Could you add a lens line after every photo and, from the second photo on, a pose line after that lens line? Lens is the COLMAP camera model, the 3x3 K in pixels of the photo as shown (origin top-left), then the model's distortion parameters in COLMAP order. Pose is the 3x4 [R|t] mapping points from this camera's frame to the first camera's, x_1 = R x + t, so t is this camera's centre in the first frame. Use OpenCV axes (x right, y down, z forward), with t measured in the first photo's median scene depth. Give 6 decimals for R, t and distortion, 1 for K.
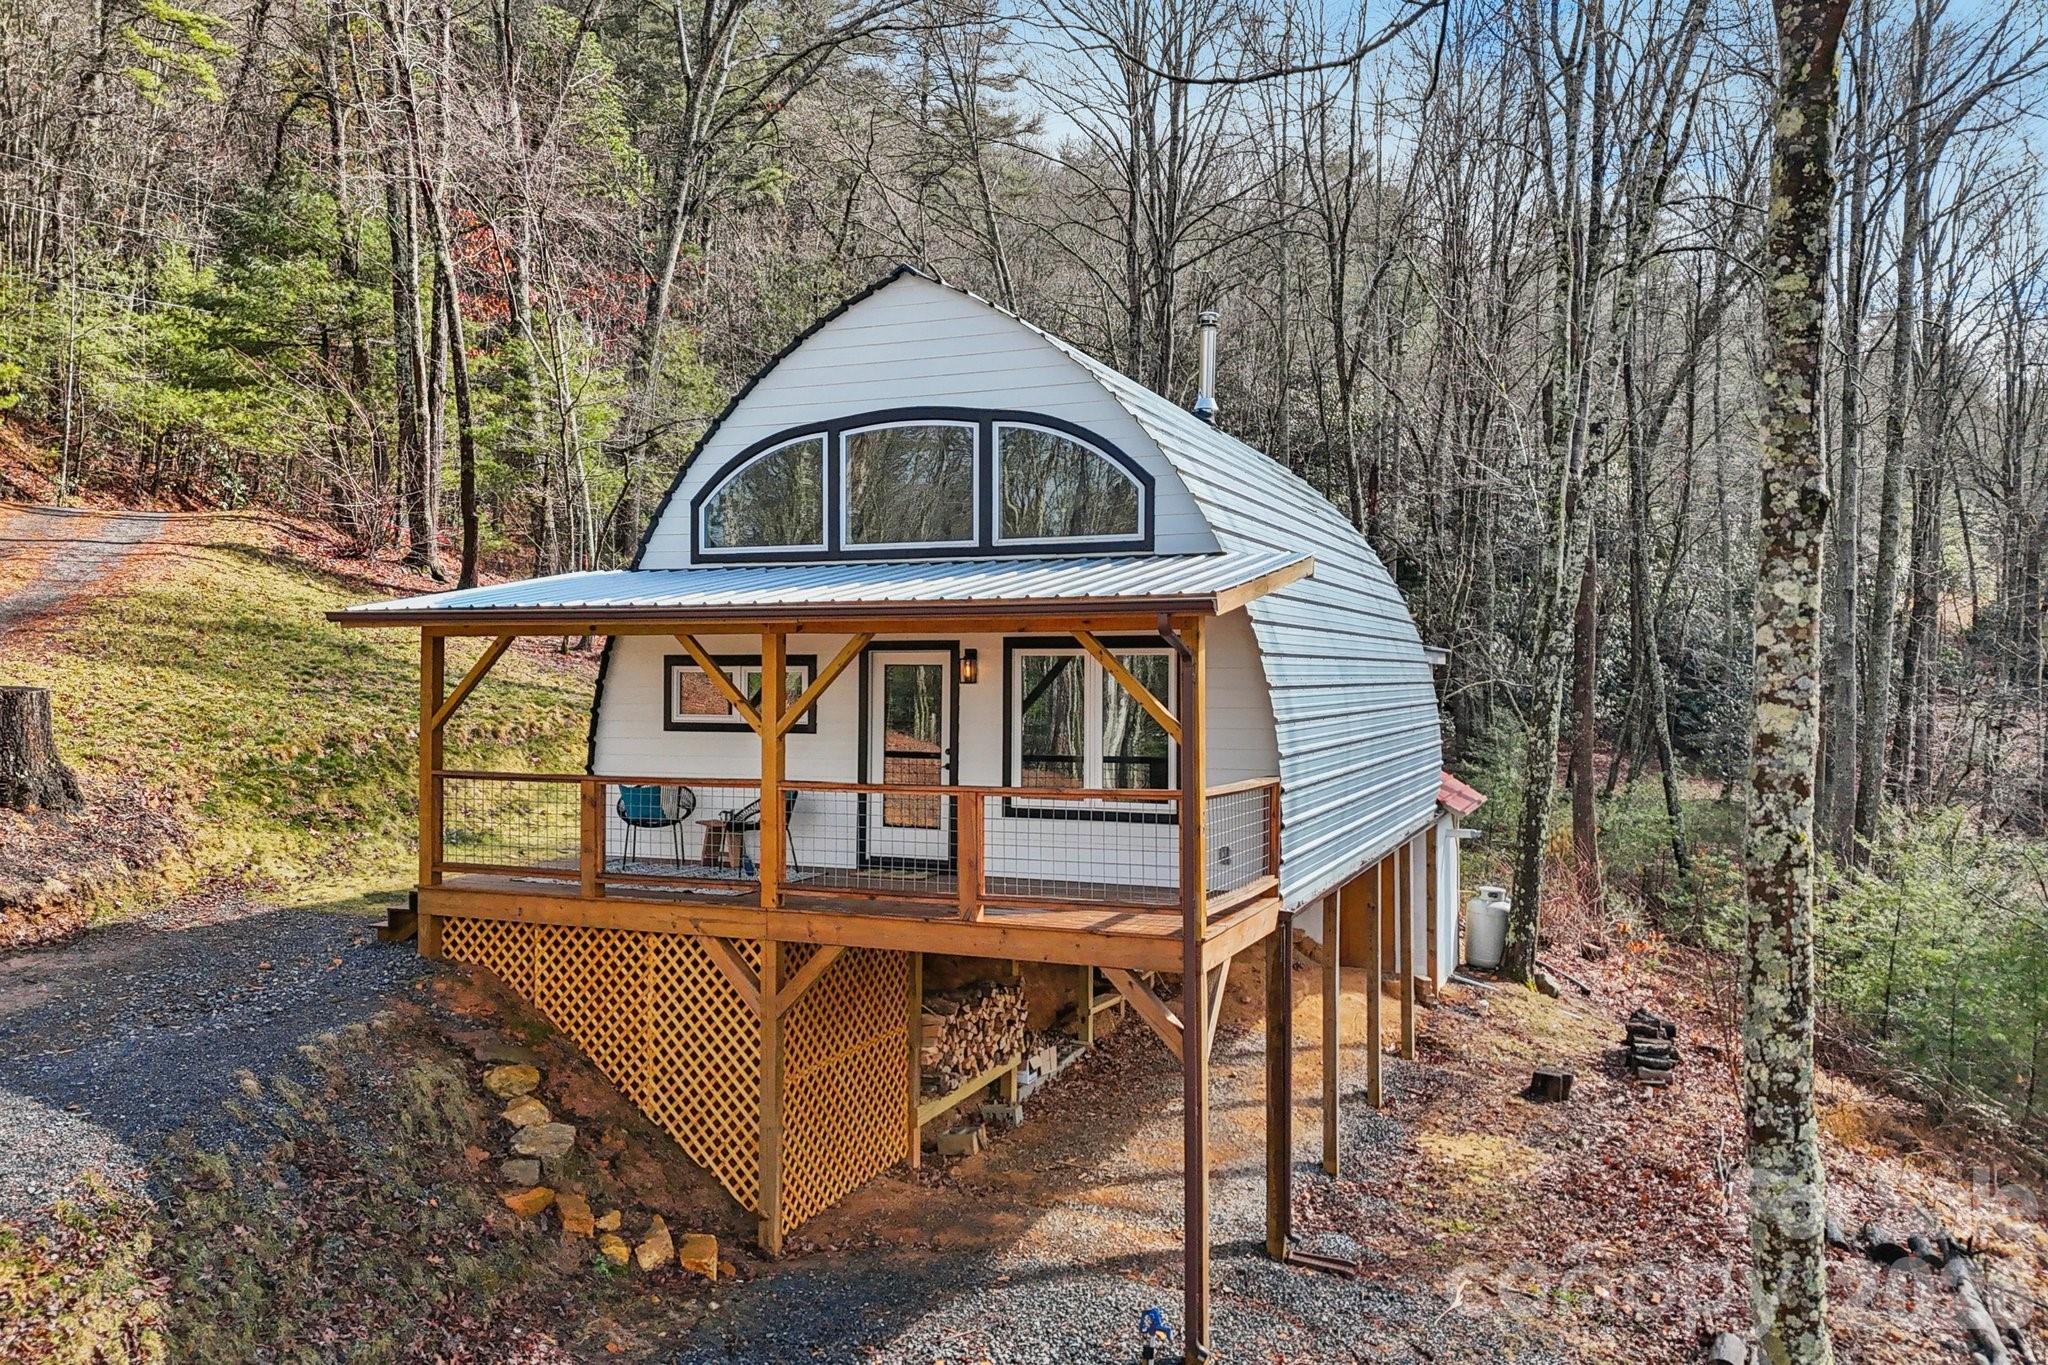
lens RADIAL K [[1496.9, 0, 1033.4], [0, 1496.9, 684.7], [0, 0, 1]] dist [0.058118, -0.055498]
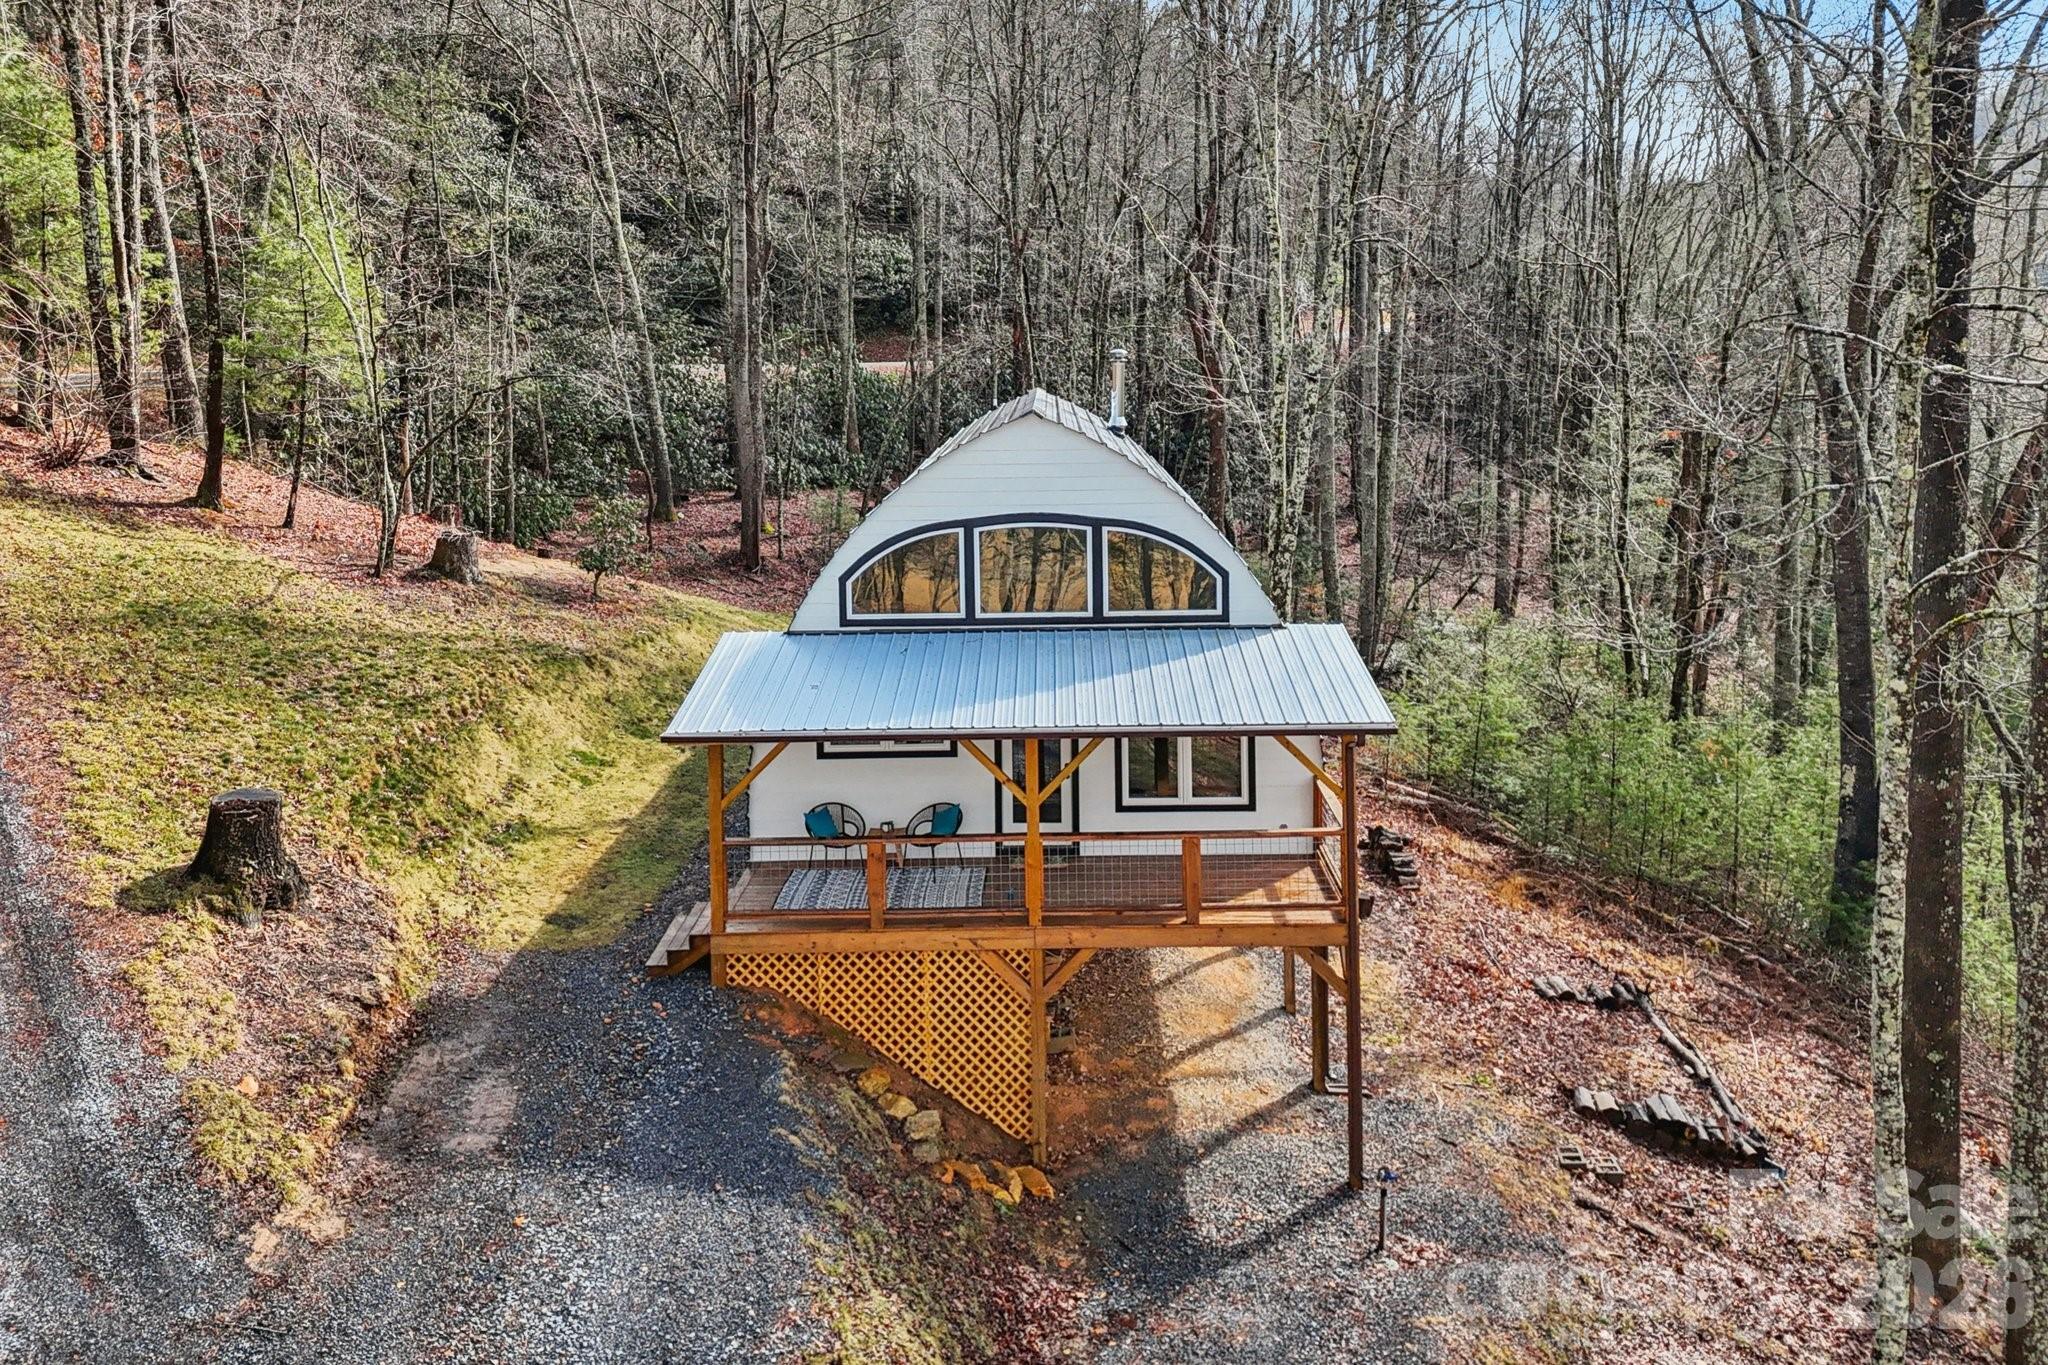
lens RADIAL K [[1496.9, 0, 1086.7], [0, 1496.9, 481.5], [0, 0, 1]] dist [0.058118, -0.055498]
pose [[0.925579, -0.043500, 0.376046, -0.588837], [0.021887, 0.997864, 0.061557, -0.320857], [-0.377921, -0.048745, 0.924554, -0.268980]]
